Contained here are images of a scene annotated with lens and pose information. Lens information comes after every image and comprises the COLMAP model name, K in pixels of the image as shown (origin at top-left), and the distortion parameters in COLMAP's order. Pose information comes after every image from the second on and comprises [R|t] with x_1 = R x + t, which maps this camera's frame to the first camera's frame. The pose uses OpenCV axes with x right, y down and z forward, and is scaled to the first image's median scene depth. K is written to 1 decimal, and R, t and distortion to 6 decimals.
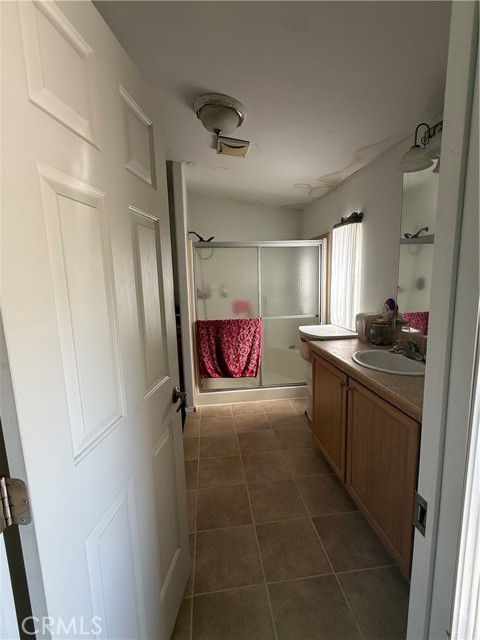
lens RADIAL K [[291.3, 0, 240.5], [0, 291.3, 319.3], [0, 0, 1]] dist [-0.002342, 0.000029]
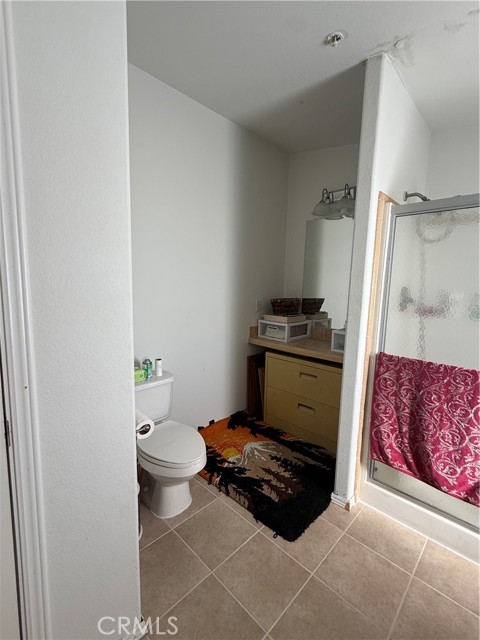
lens RADIAL K [[291.3, 0, 238.6], [0, 291.3, 319.0], [0, 0, 1]] dist [-0.002342, 0.000029]
pose [[0.623376, 0.139798, -0.769323, 0.093007], [-0.159637, 0.985919, 0.049805, -0.041297], [0.765453, 0.091765, 0.636915, 0.442362]]
